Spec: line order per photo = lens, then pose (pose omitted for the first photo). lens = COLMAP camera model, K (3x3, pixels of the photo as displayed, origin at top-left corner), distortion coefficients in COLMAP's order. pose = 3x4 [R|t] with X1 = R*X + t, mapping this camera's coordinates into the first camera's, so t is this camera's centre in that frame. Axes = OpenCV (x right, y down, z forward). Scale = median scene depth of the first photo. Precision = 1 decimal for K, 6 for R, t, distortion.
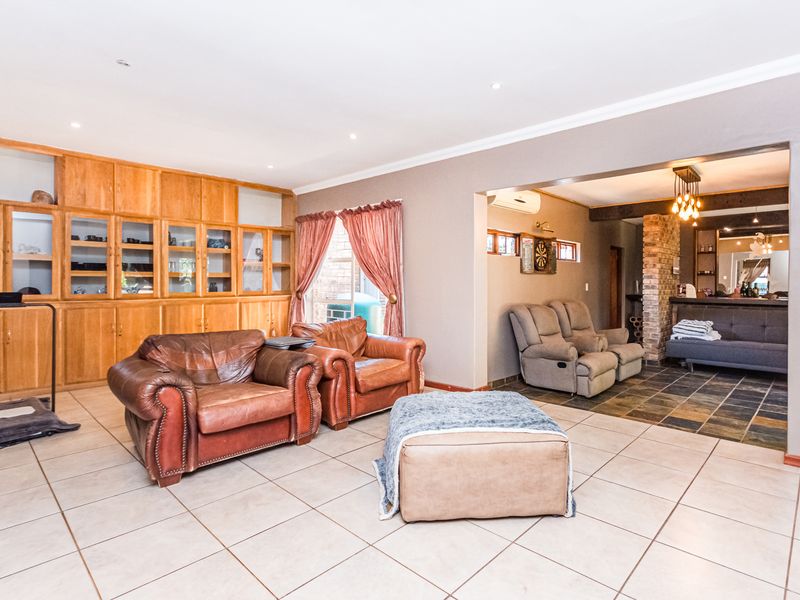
lens RADIAL K [[427.5, 0, 398.3], [0, 427.5, 275.4], [0, 0, 1]] dist [0.002106, 0.002446]
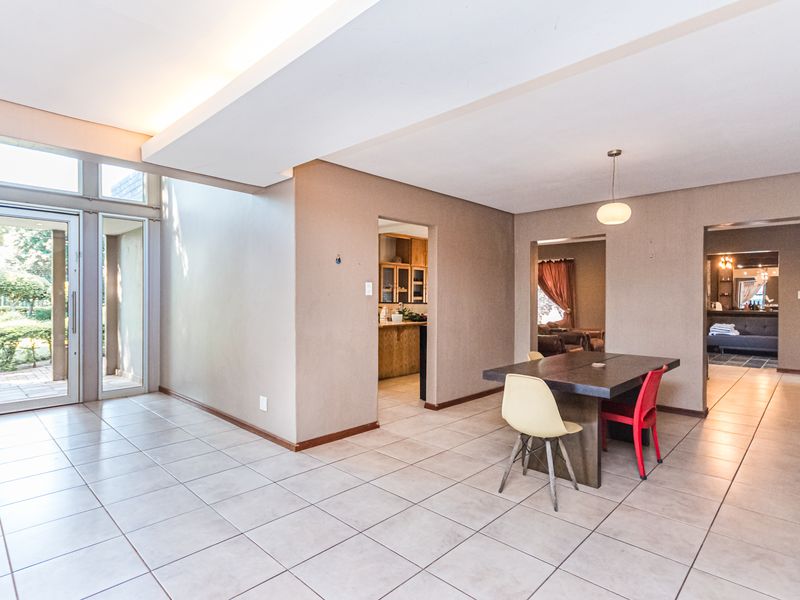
lens RADIAL K [[427.5, 0, 403.9], [0, 427.5, 297.9], [0, 0, 1]] dist [0.002106, 0.002446]
pose [[0.999907, -0.004711, 0.012824, -0.575988], [0.004627, 0.999968, 0.006570, -0.013169], [-0.012854, -0.006510, 0.999896, -0.655367]]
